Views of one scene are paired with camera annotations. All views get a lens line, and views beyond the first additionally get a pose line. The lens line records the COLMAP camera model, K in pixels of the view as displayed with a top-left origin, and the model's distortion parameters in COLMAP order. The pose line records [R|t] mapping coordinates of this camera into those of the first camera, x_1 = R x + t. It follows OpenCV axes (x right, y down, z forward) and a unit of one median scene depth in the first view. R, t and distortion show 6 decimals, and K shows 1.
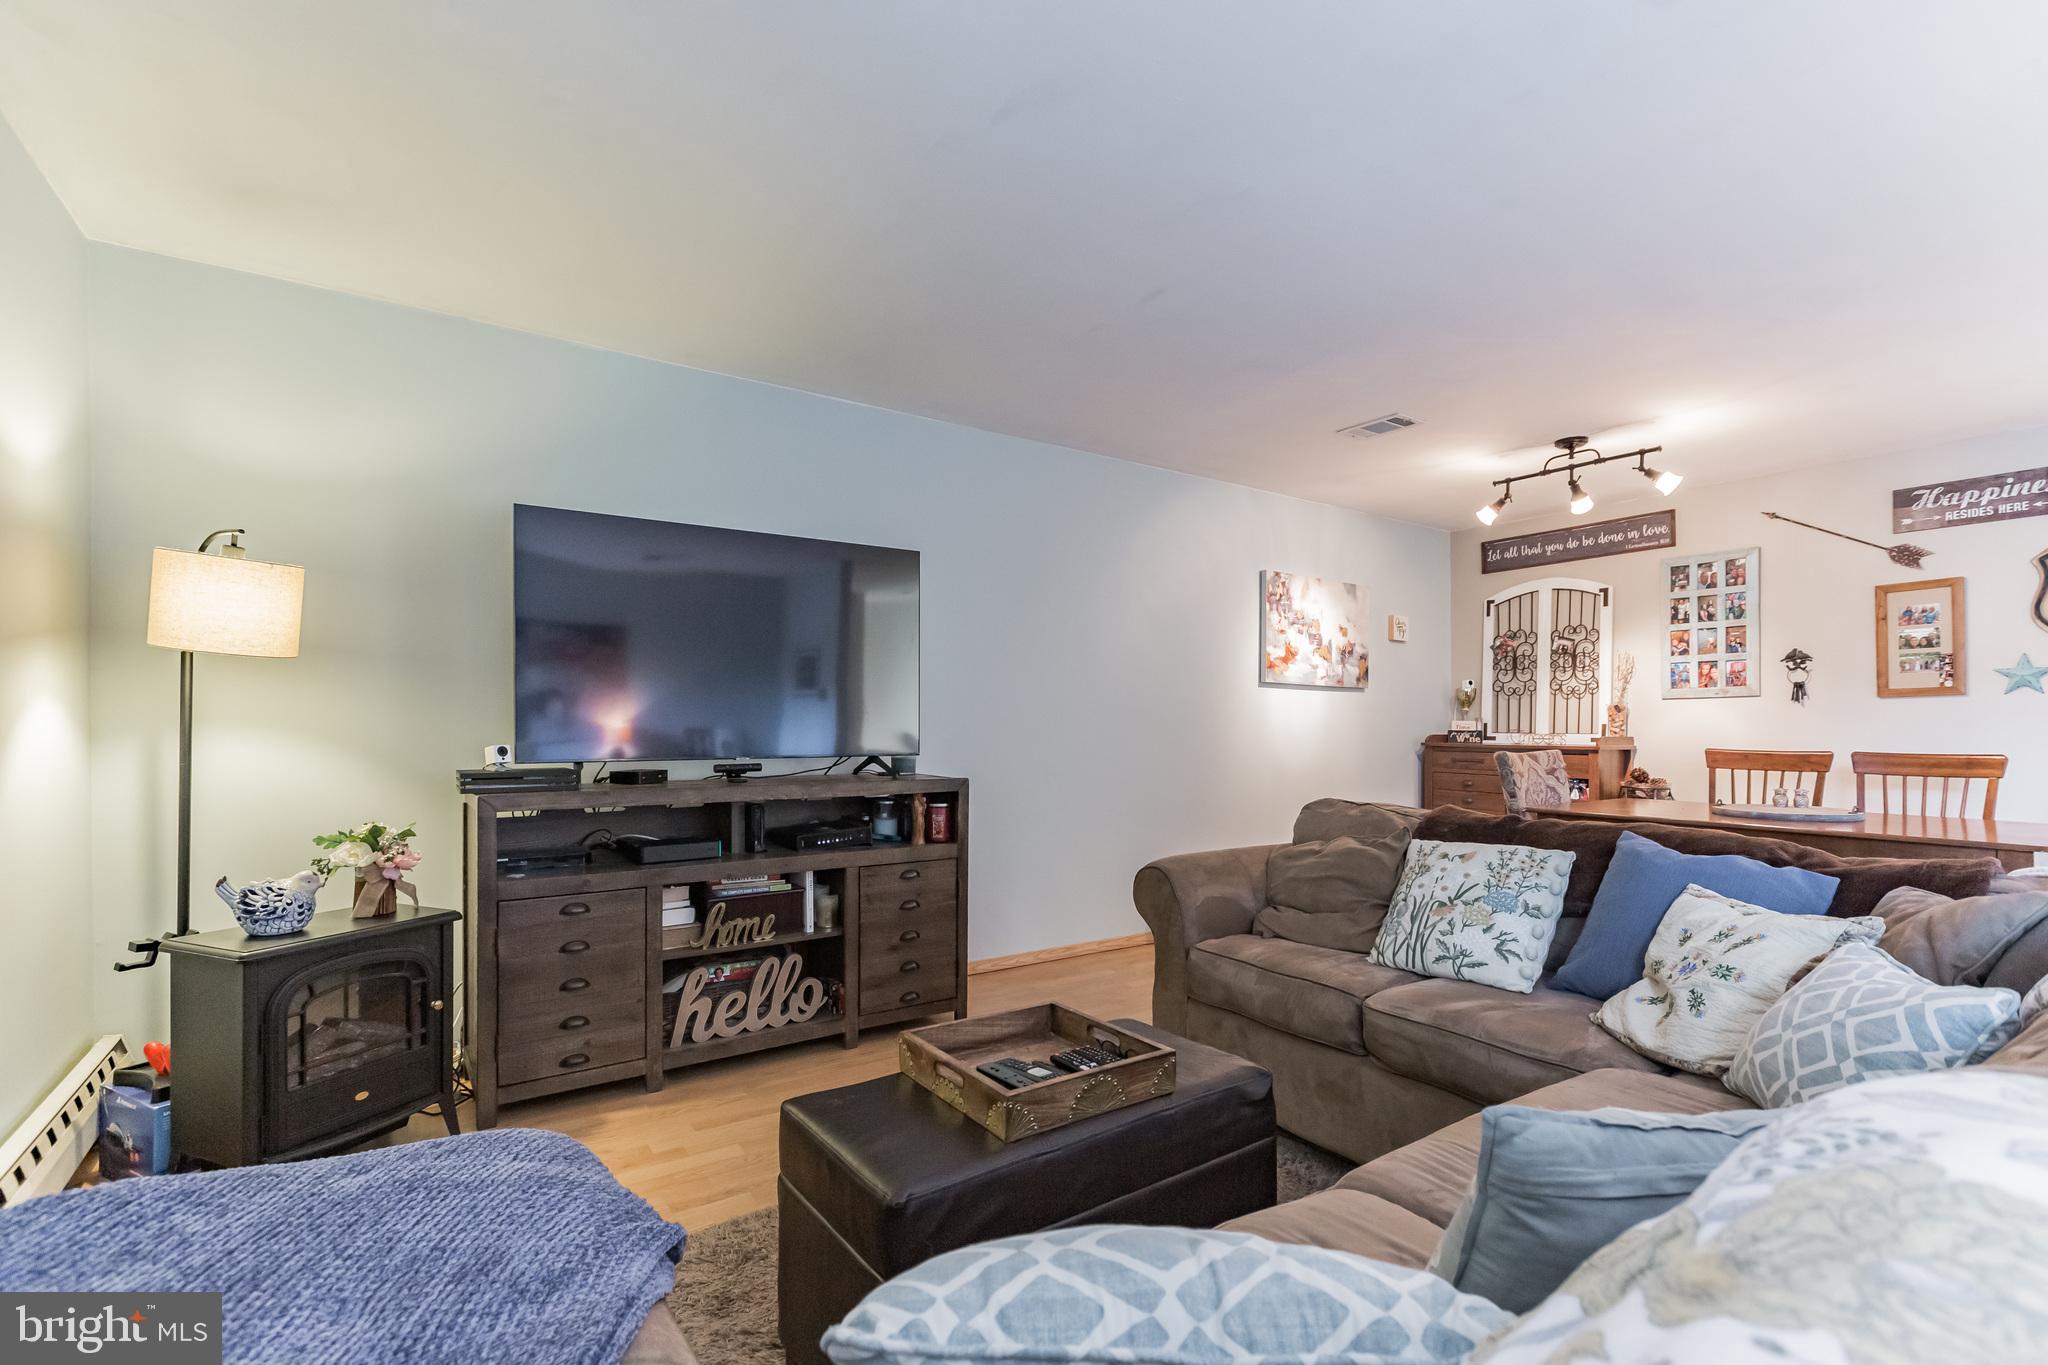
lens RADIAL K [[924.0, 0, 997.3], [0, 924.0, 725.7], [0, 0, 1]] dist [-0.003397, -0.000317]
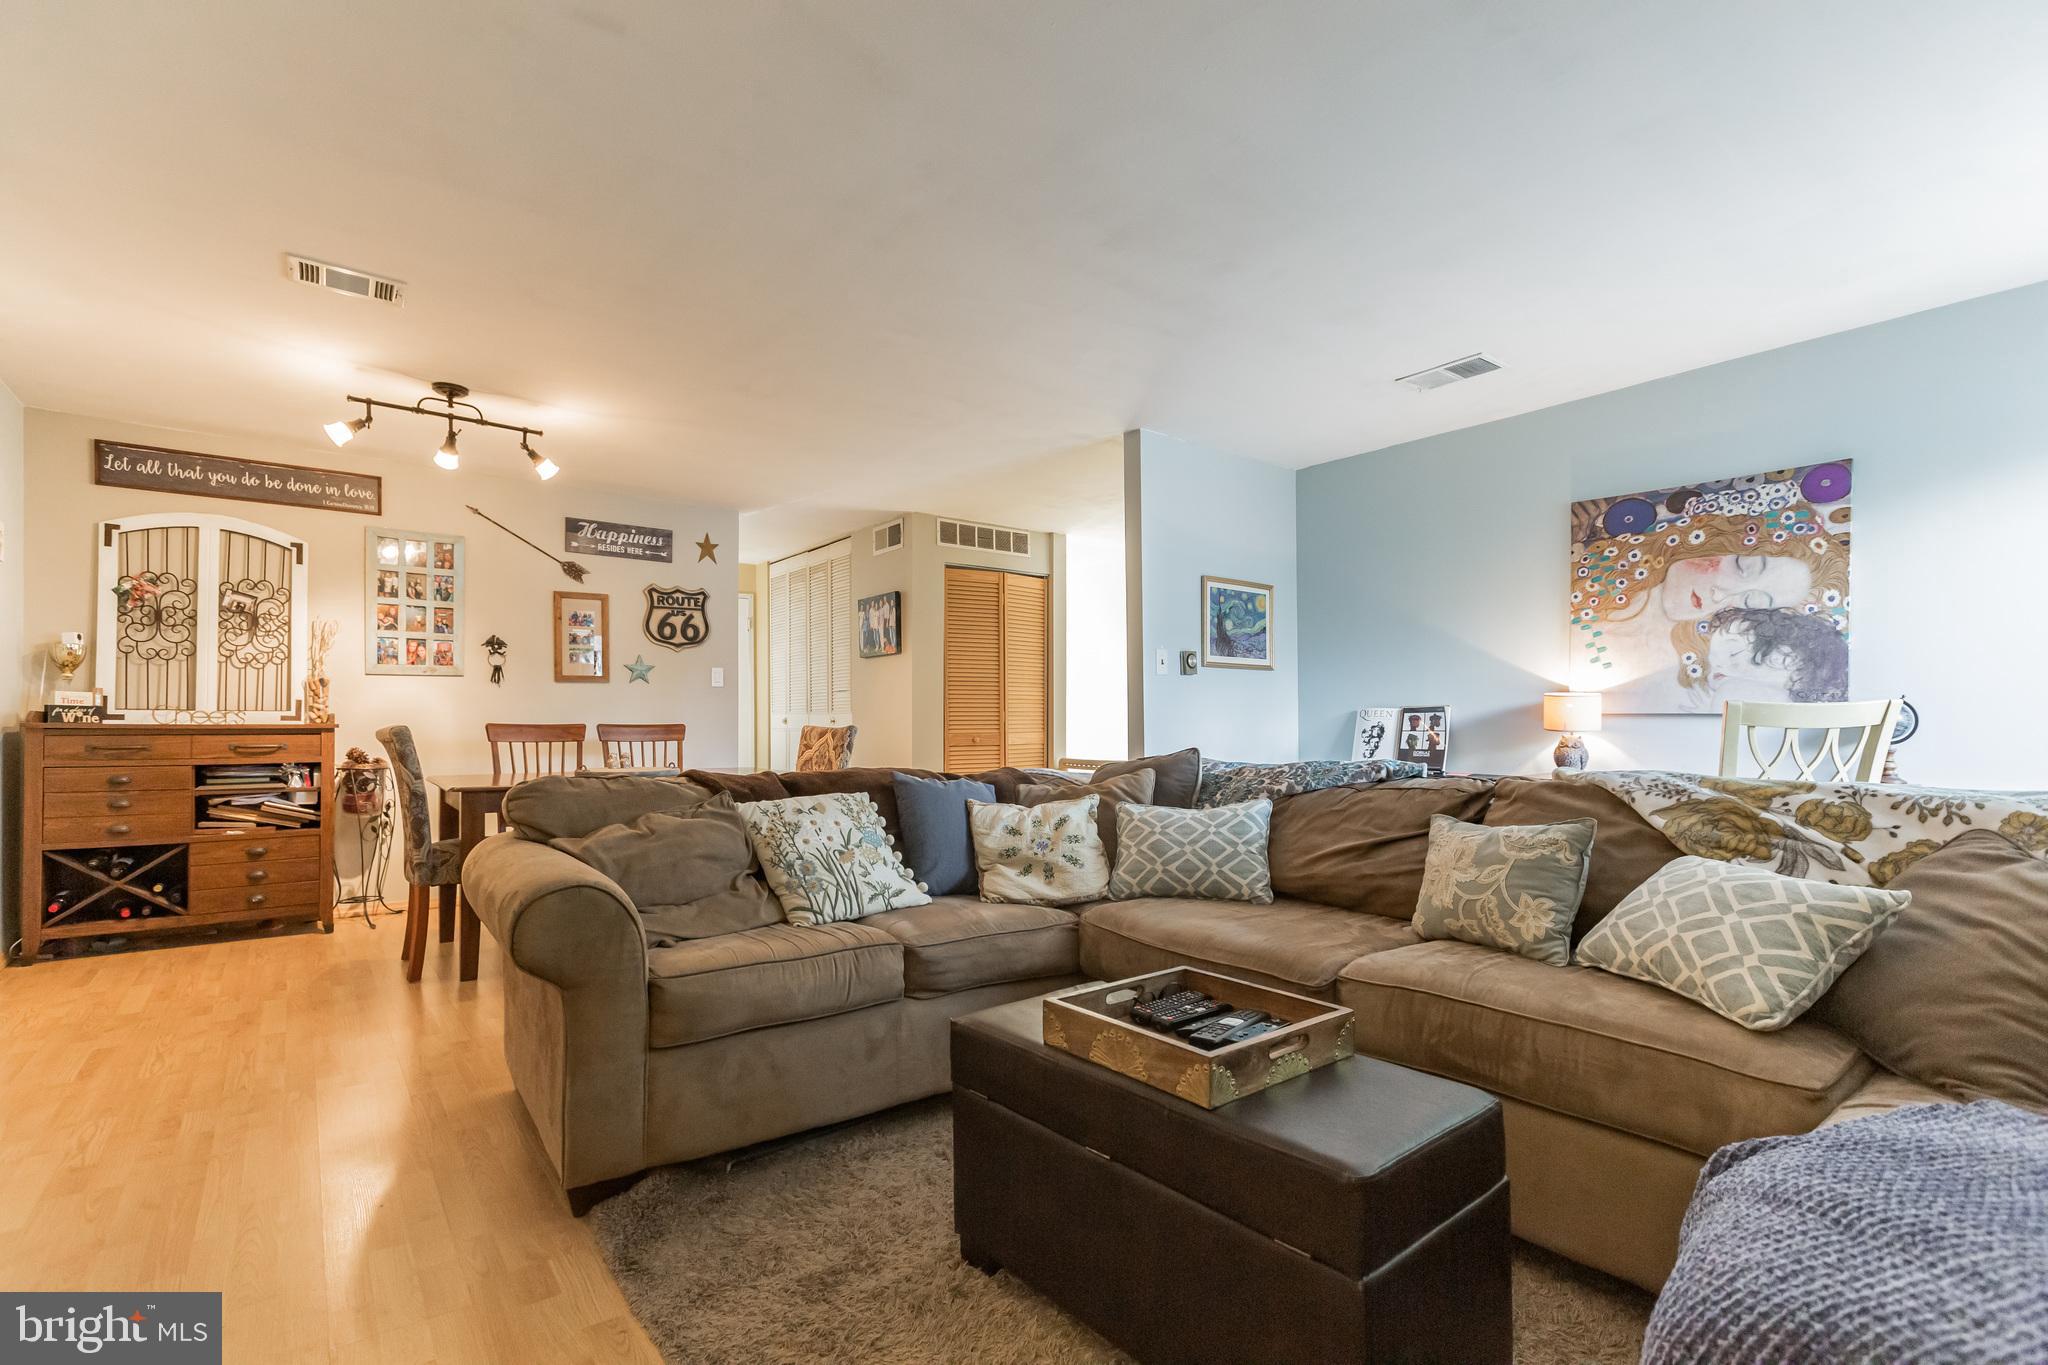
lens RADIAL K [[924.0, 0, 1028.2], [0, 924.0, 717.8], [0, 0, 1]] dist [-0.003397, -0.000317]
pose [[-0.095040, 0.005725, 0.995457, -0.292912], [-0.000758, 0.999983, -0.005823, 0.021477], [-0.995473, -0.001308, -0.095034, 0.431166]]
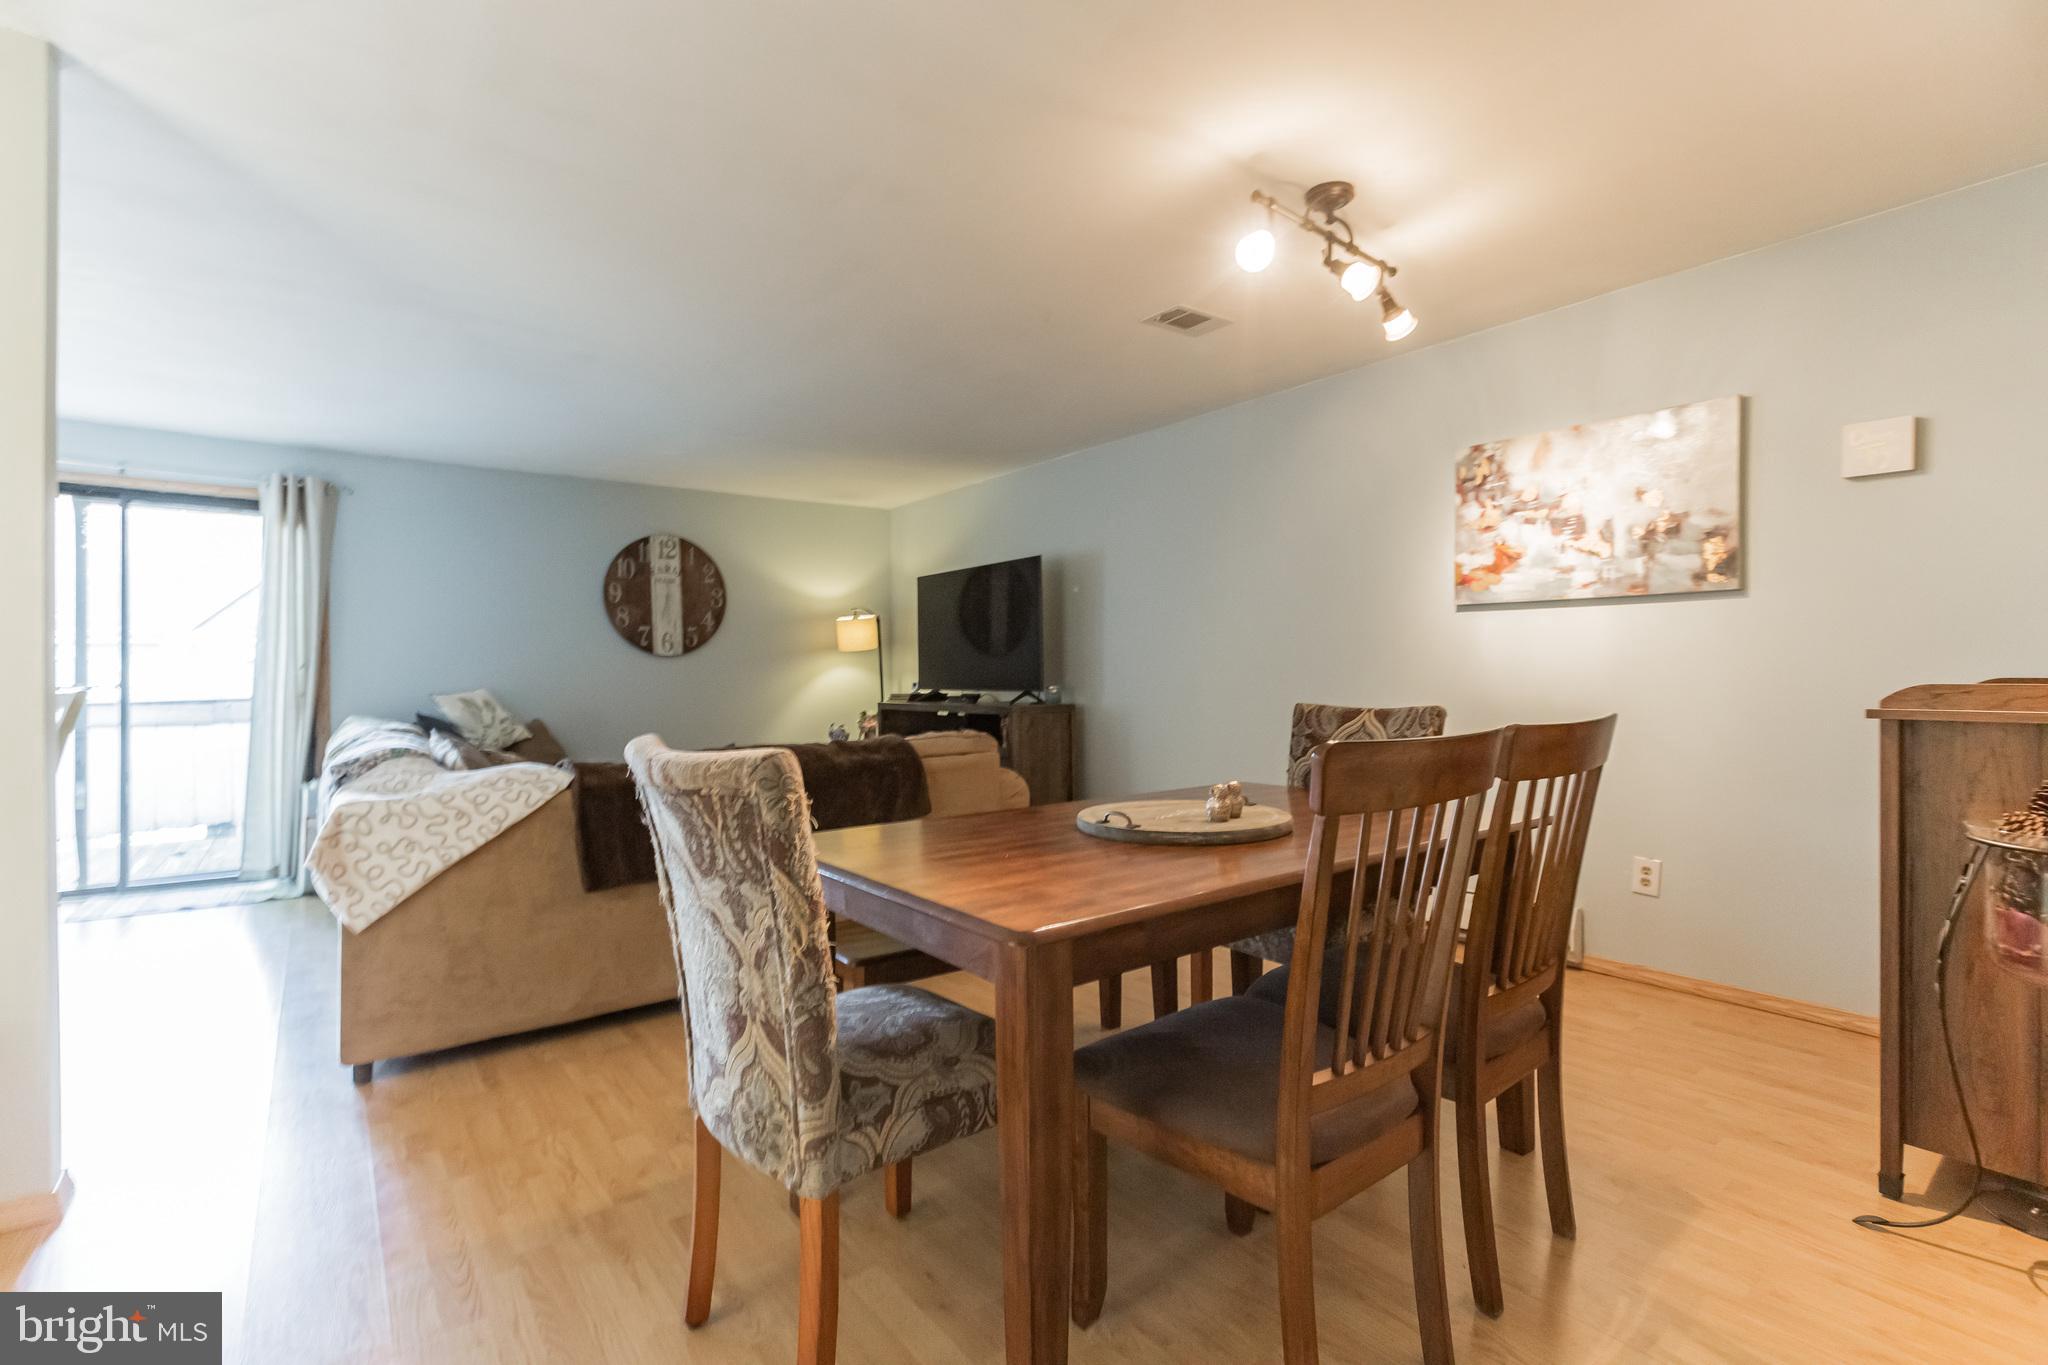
lens RADIAL K [[924.0, 0, 1021.6], [0, 924.0, 675.5], [0, 0, 1]] dist [-0.003397, -0.000317]
pose [[0.058415, -0.004090, -0.998284, 1.029424], [0.011034, 0.999933, -0.003451, 0.006508], [0.998231, -0.010813, 0.058456, 0.646115]]
